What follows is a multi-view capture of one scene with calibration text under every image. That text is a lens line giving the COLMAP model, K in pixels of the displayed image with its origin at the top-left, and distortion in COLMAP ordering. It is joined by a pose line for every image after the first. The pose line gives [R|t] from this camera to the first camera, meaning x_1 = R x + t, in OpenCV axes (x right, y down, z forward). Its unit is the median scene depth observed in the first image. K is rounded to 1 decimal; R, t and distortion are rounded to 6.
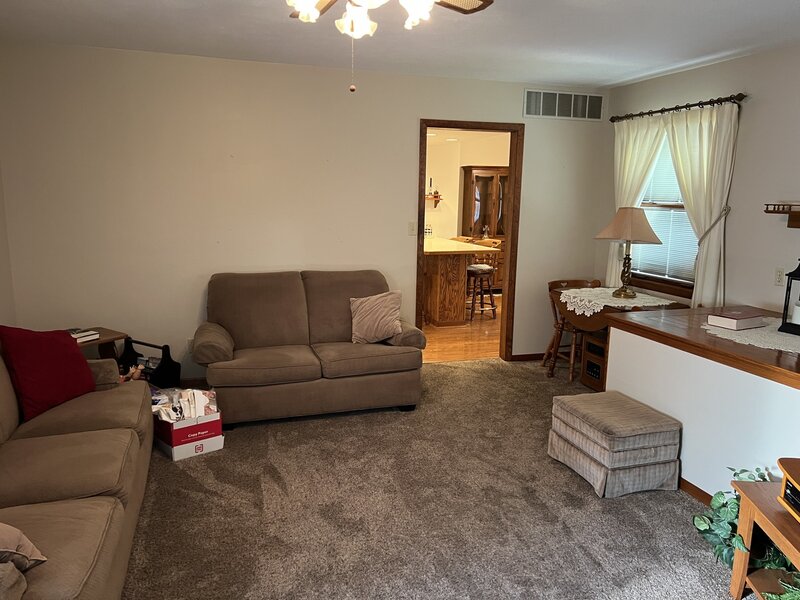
lens RADIAL K [[594.6, 0, 399.1], [0, 594.6, 302.5], [0, 0, 1]] dist [0.072775, -0.085027]
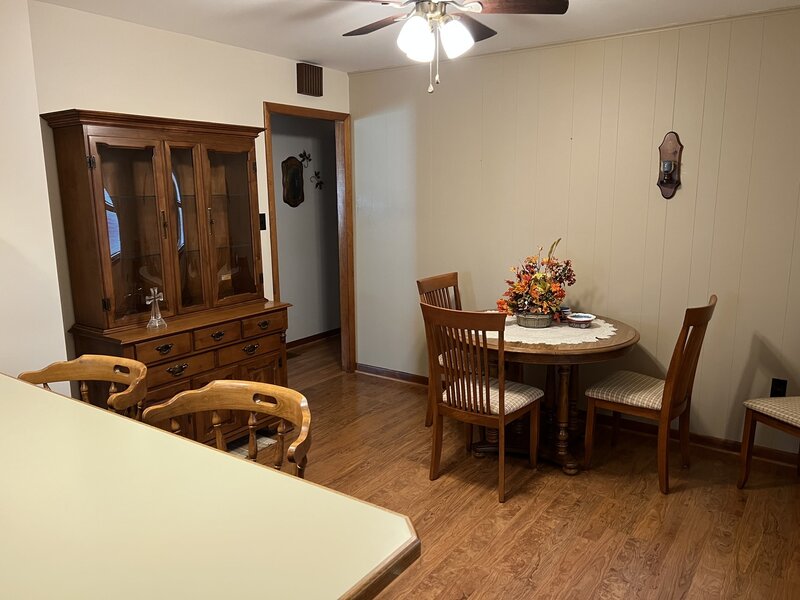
lens RADIAL K [[594.6, 0, 399.1], [0, 594.6, 302.5], [0, 0, 1]] dist [0.072775, -0.085027]
pose [[0.836039, -0.132316, 0.532477, 0.077257], [0.125436, 0.990877, 0.049278, -0.118383], [-0.534139, 0.025593, 0.845009, 0.618299]]
